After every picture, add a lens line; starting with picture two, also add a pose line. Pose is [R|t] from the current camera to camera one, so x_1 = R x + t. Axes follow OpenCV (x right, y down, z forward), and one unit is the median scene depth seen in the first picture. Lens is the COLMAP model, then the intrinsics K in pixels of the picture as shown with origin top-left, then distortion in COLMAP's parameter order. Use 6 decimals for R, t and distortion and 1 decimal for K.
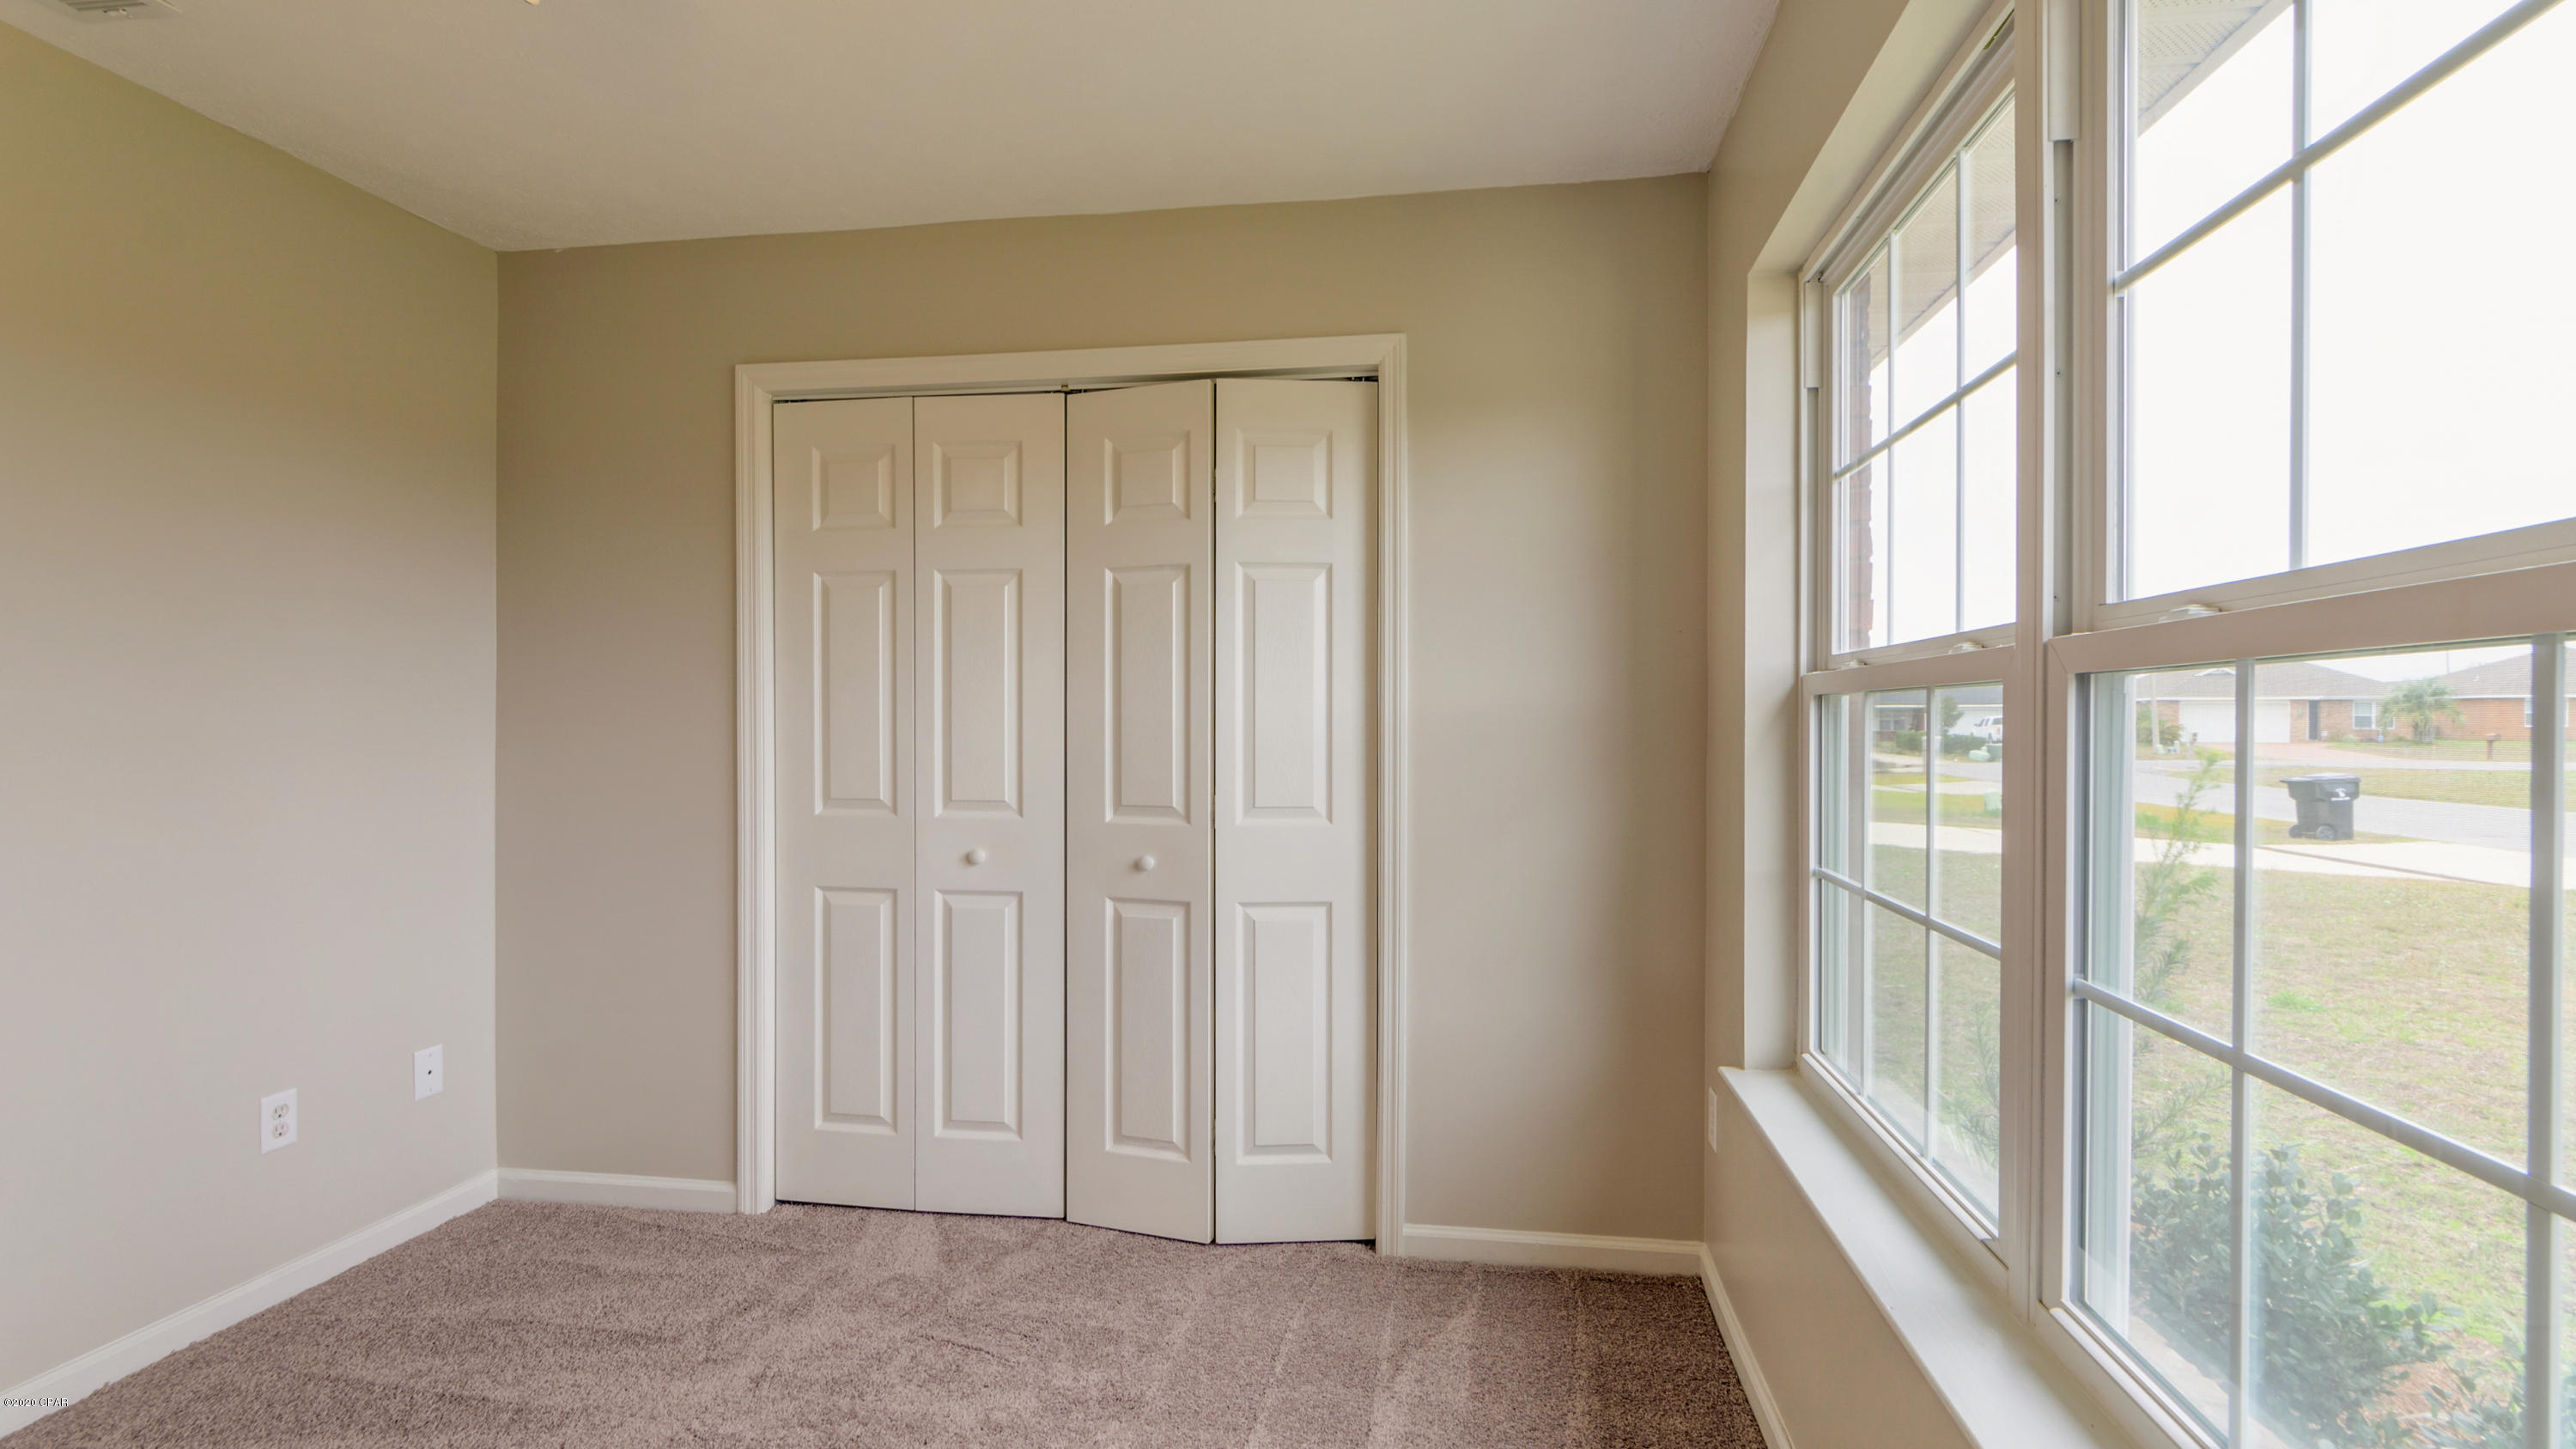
lens RADIAL K [[1184.2, 0, 1292.6], [0, 1184.2, 739.6], [0, 0, 1]] dist [-0.000829, 0.000134]
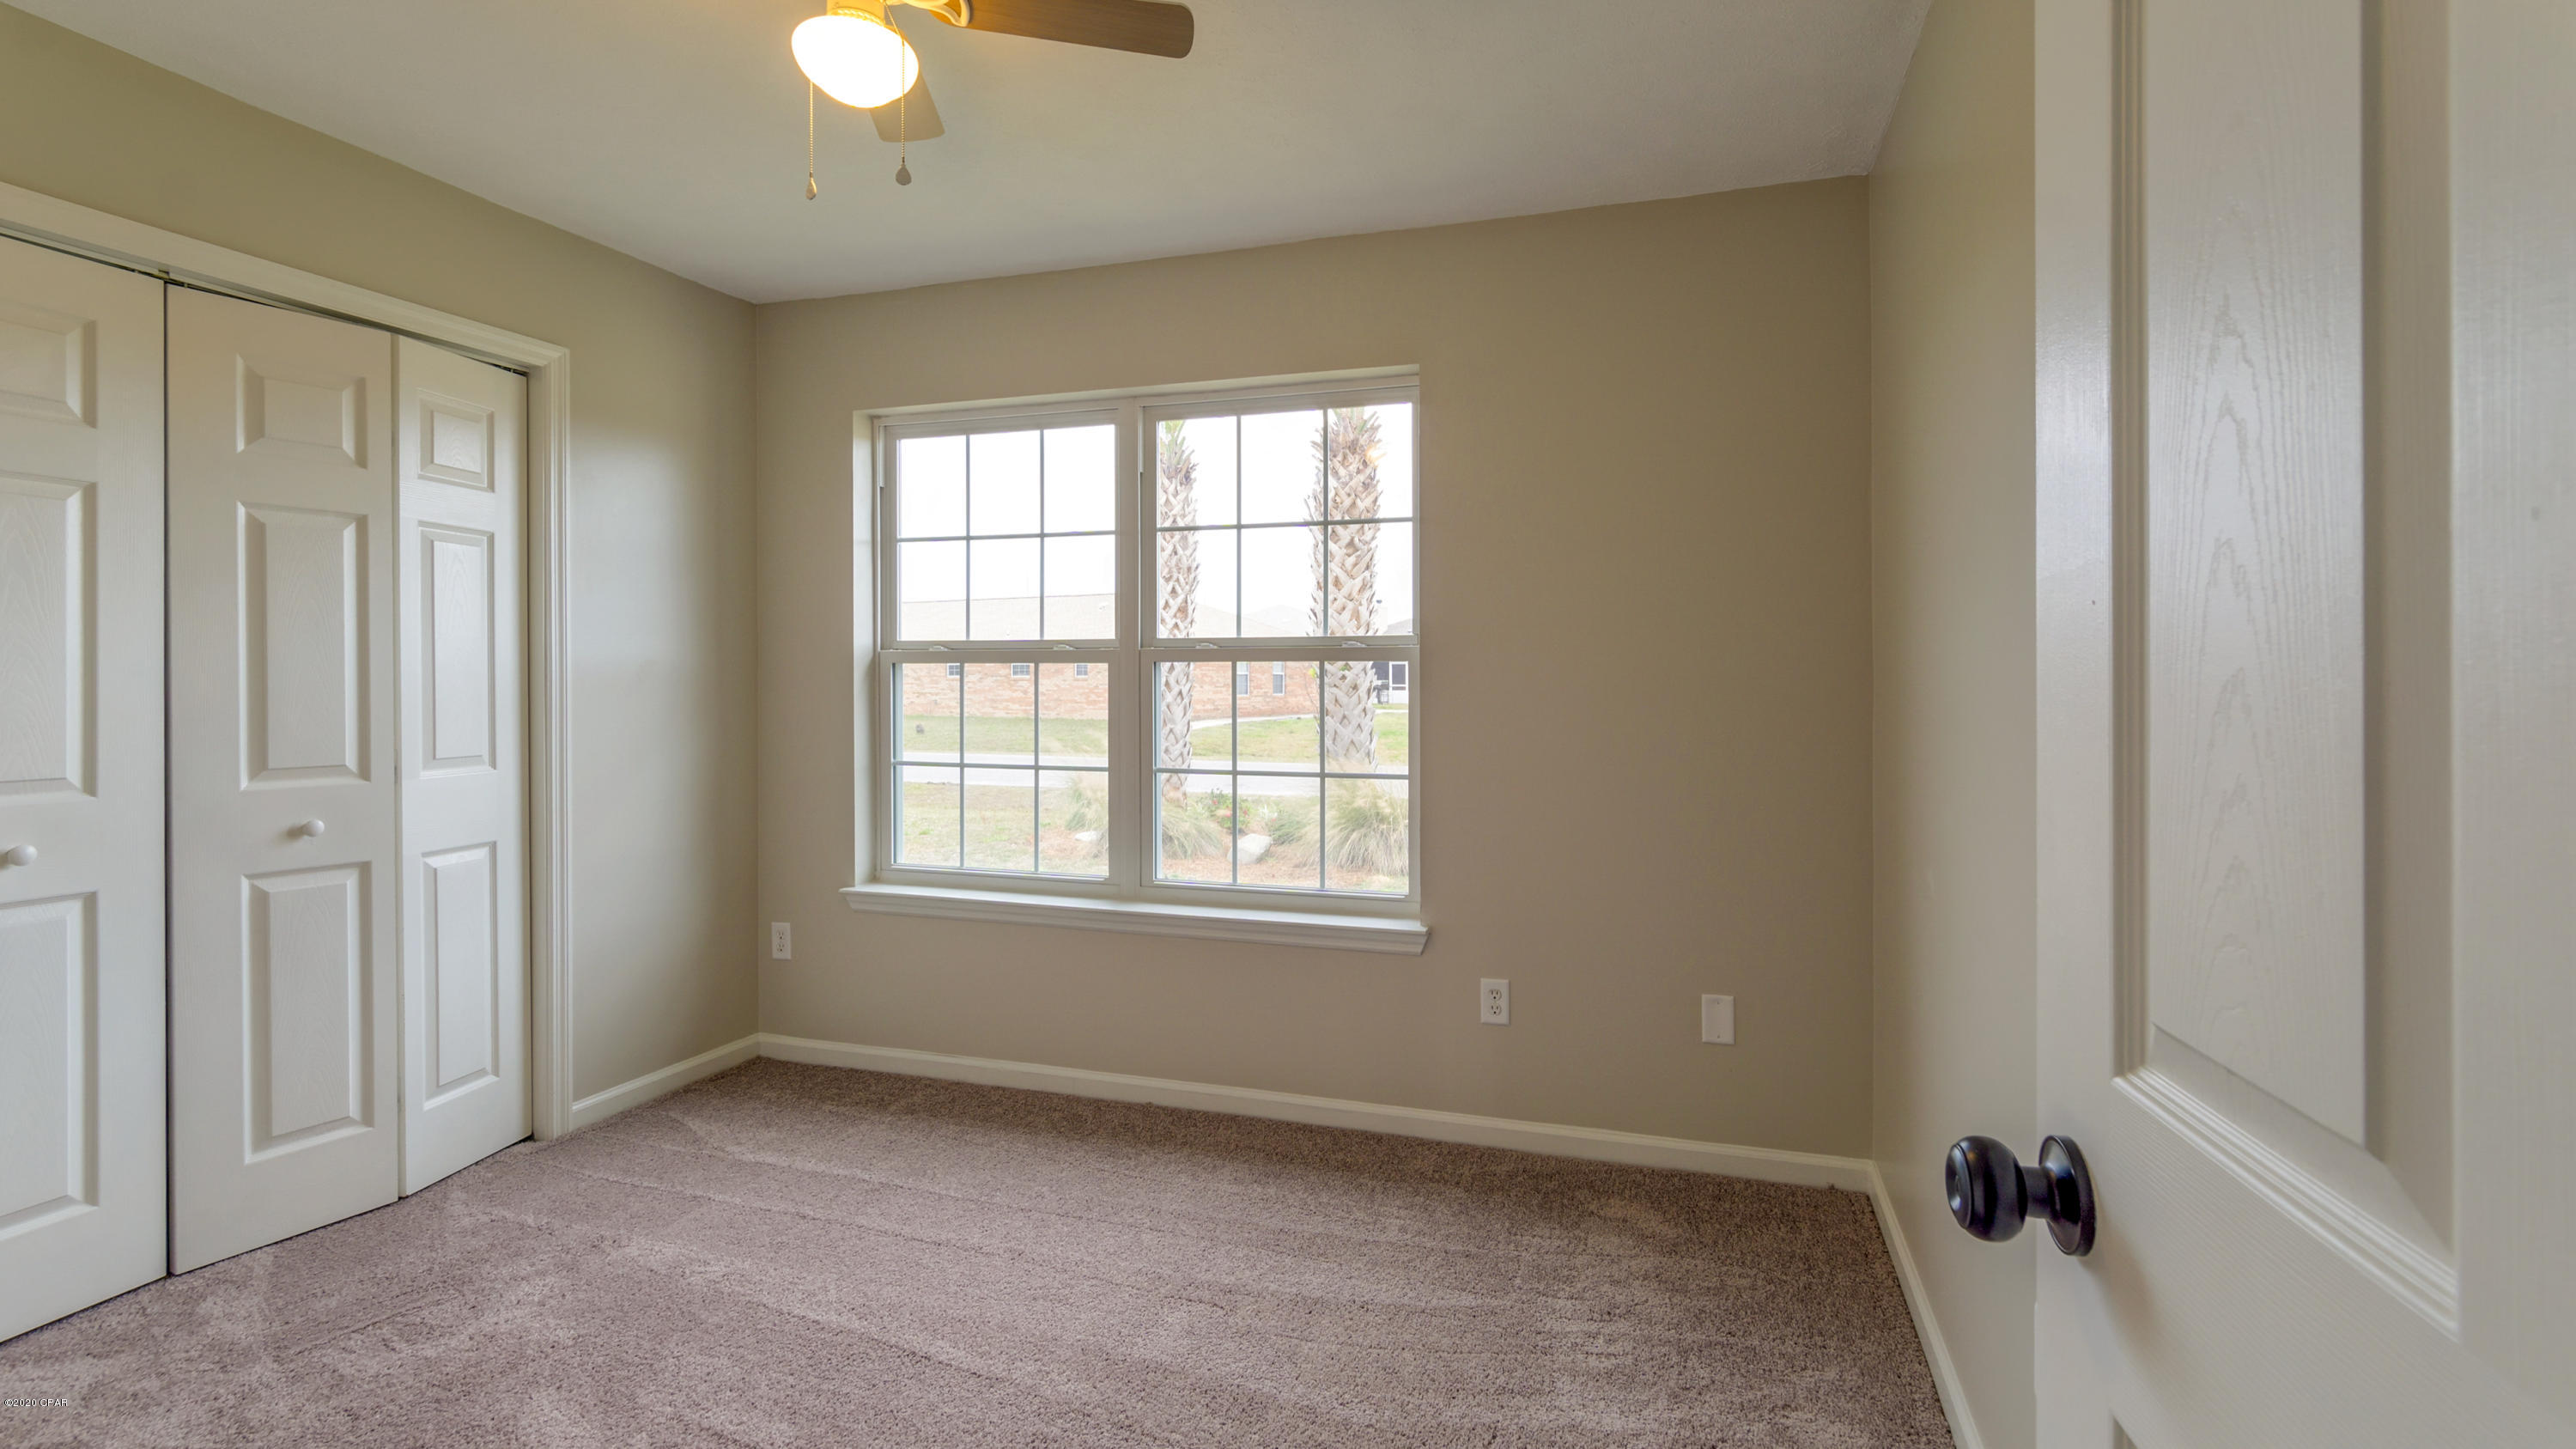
lens RADIAL K [[1198.2, 0, 1331.4], [0, 1198.2, 721.1], [0, 0, 1]] dist [0.000930, 0.000174]
pose [[0.140804, -0.032486, 0.989504, -0.951461], [0.013941, 0.999427, 0.030828, 0.002183], [-0.989939, 0.009454, 0.141177, 0.075386]]
